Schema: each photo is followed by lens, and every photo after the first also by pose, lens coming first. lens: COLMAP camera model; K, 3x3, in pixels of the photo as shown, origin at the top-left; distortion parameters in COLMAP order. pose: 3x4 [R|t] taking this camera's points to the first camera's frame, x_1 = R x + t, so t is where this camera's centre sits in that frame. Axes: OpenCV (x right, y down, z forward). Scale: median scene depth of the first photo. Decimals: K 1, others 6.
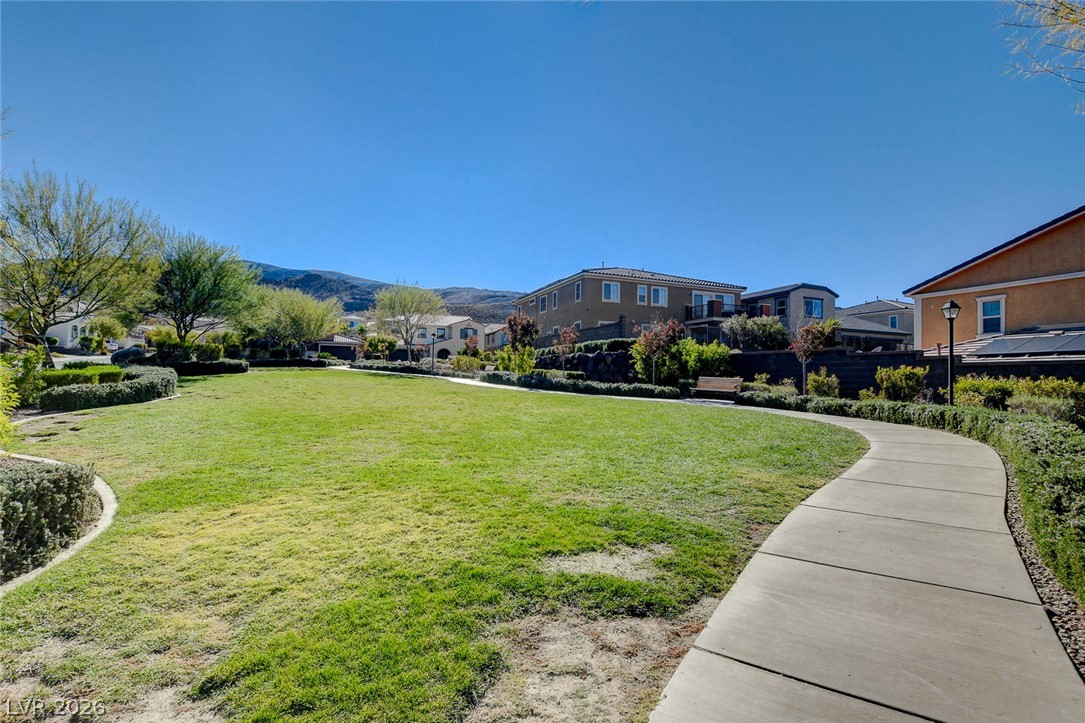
lens RADIAL K [[556.9, 0, 546.9], [0, 556.9, 364.7], [0, 0, 1]] dist [-0.024814, -0.000294]
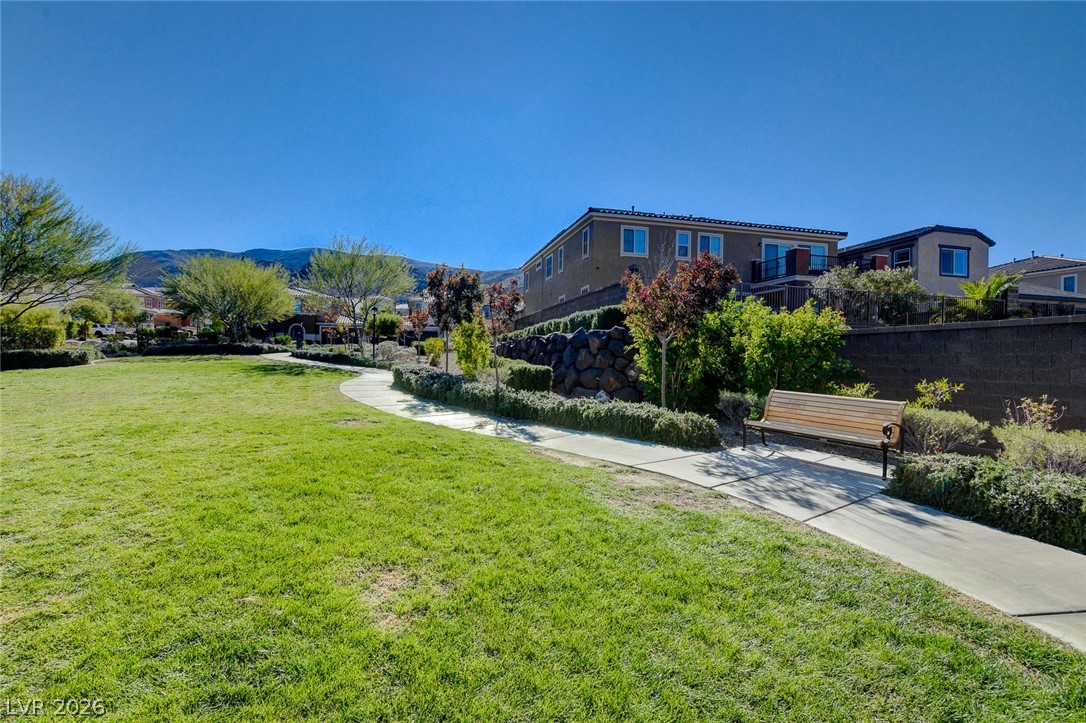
lens RADIAL K [[557.4, 0, 536.6], [0, 557.4, 359.0], [0, 0, 1]] dist [-0.024814, -0.000294]
pose [[0.990856, -0.001998, -0.134909, 0.105729], [0.004882, 0.999767, 0.021050, -0.005215], [0.134835, -0.021516, 0.990634, 0.382237]]
